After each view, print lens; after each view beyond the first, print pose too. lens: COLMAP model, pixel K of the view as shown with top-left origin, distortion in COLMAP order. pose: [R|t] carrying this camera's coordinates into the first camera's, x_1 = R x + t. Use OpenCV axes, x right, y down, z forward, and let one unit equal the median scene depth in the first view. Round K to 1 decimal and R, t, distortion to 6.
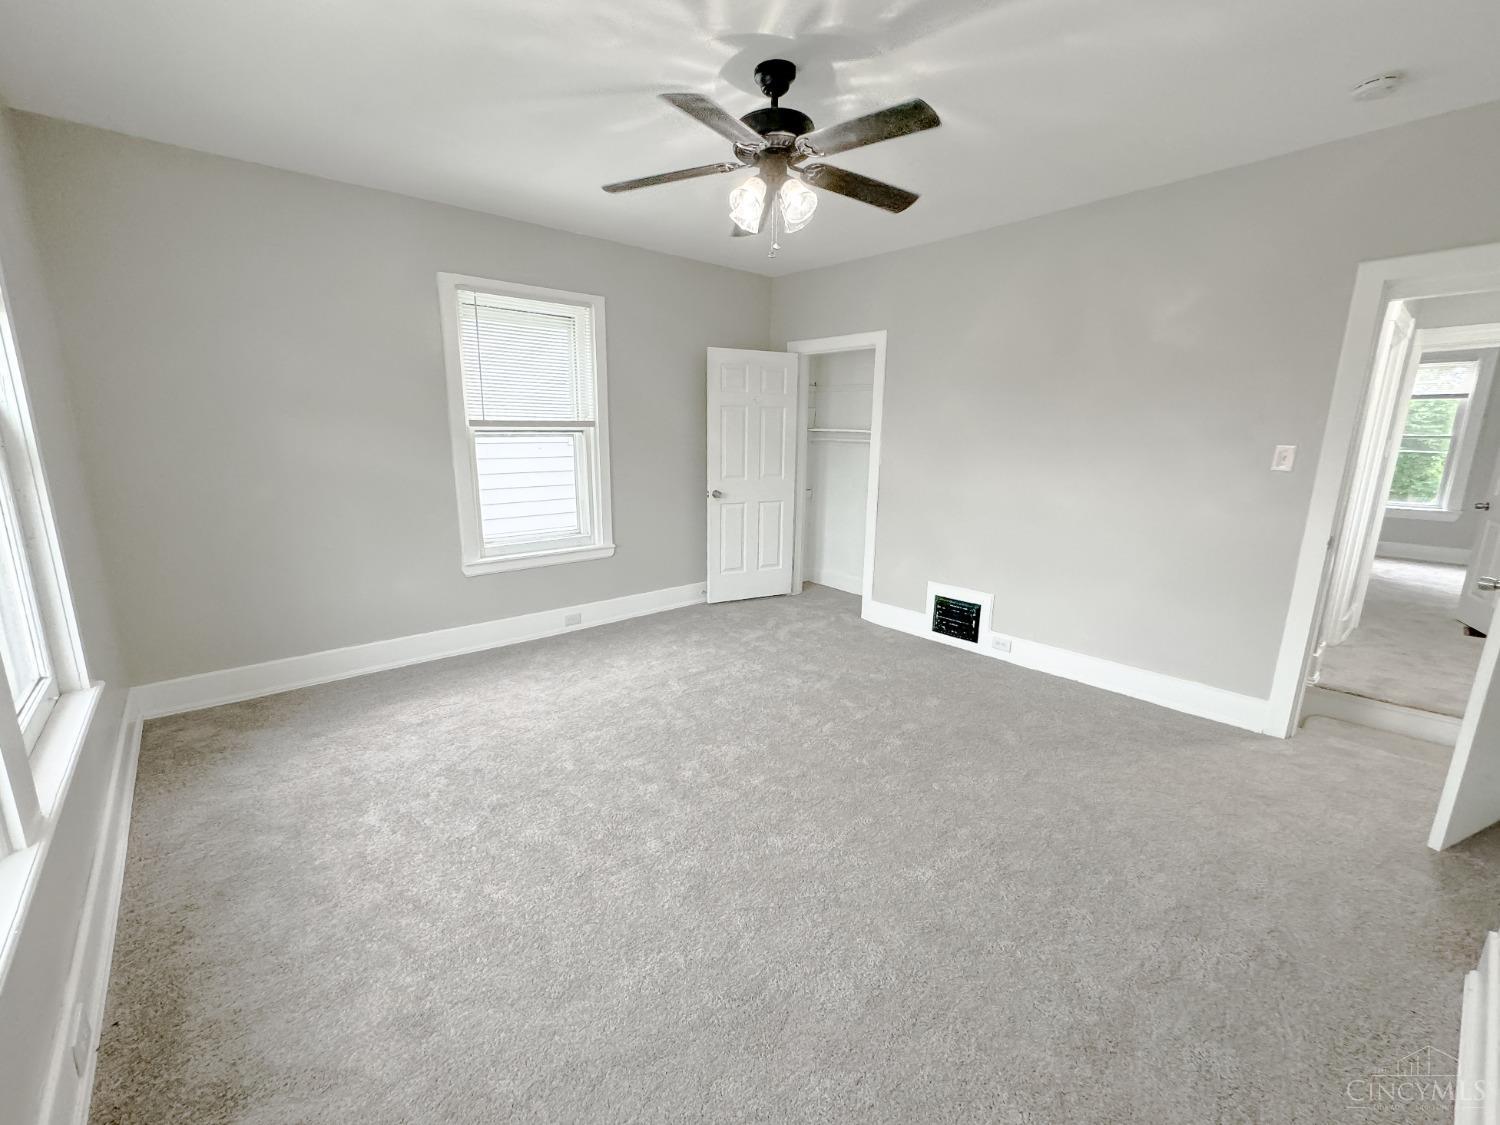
lens RADIAL K [[611.3, 0, 750.0], [0, 611.3, 562.5], [0, 0, 1]] dist [-0.000732, 0.000038]
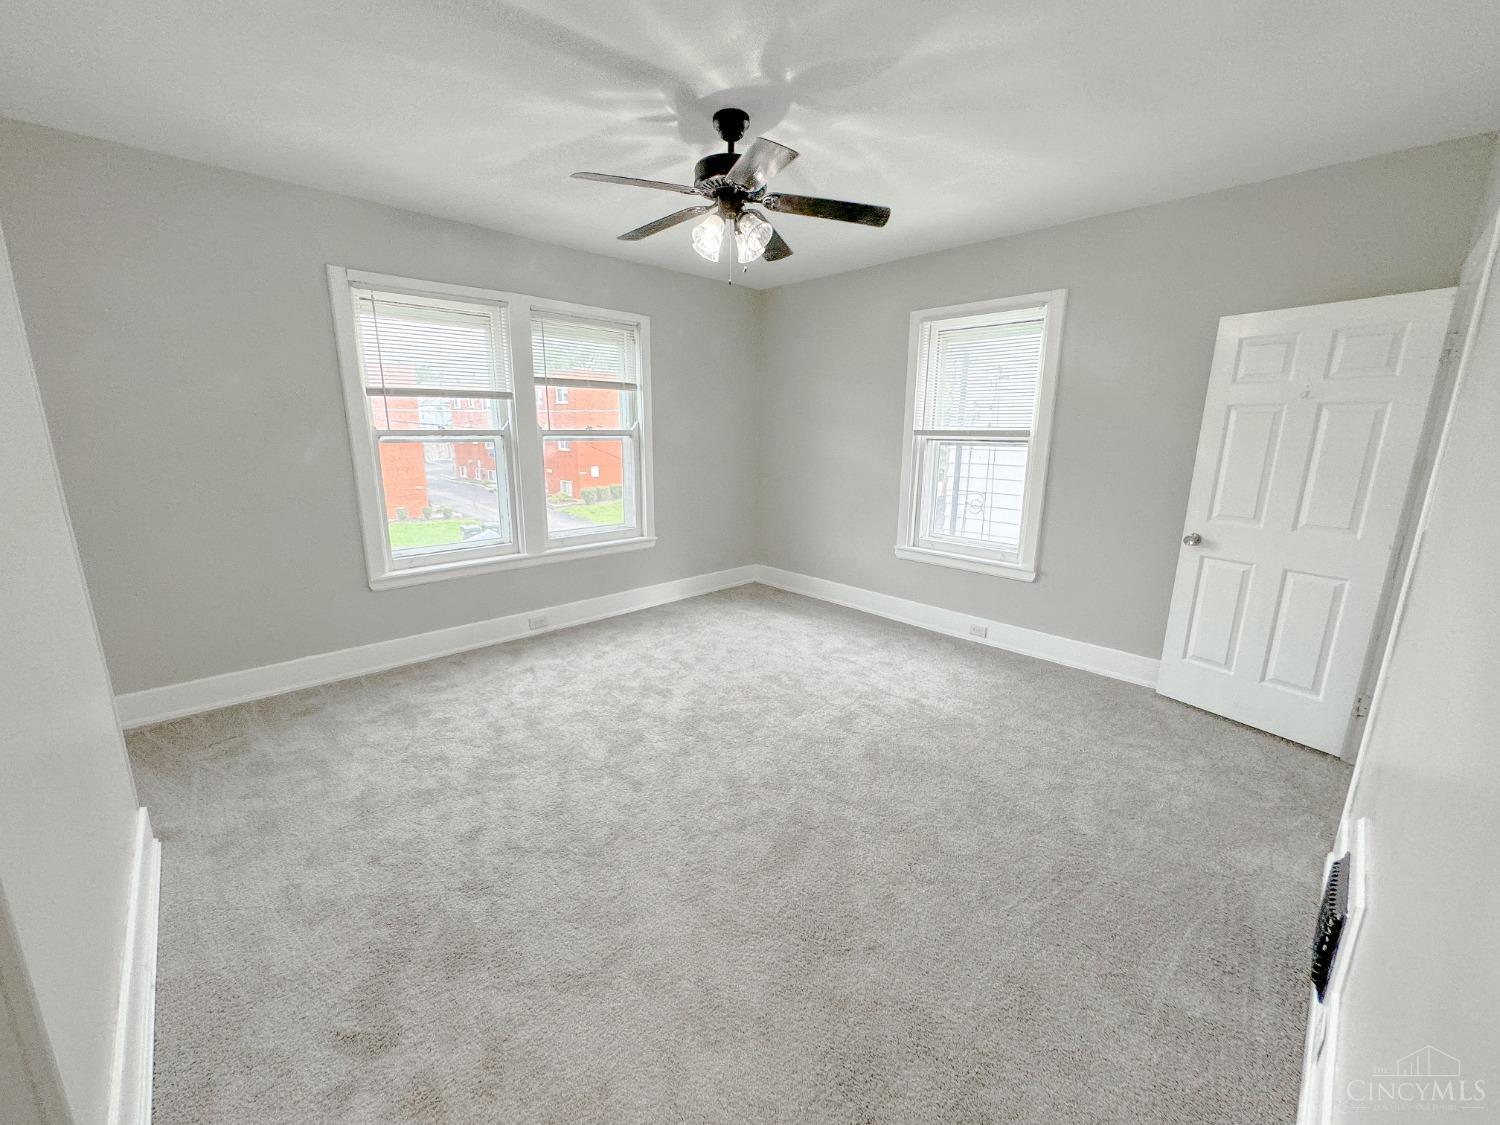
lens RADIAL K [[611.3, 0, 750.0], [0, 611.3, 562.5], [0, 0, 1]] dist [-0.000732, 0.000038]
pose [[0.053284, 0.210340, -0.976175, 0.685127], [-0.220752, 0.955859, 0.193913, -0.132627], [0.973873, 0.205160, 0.097364, 0.566074]]
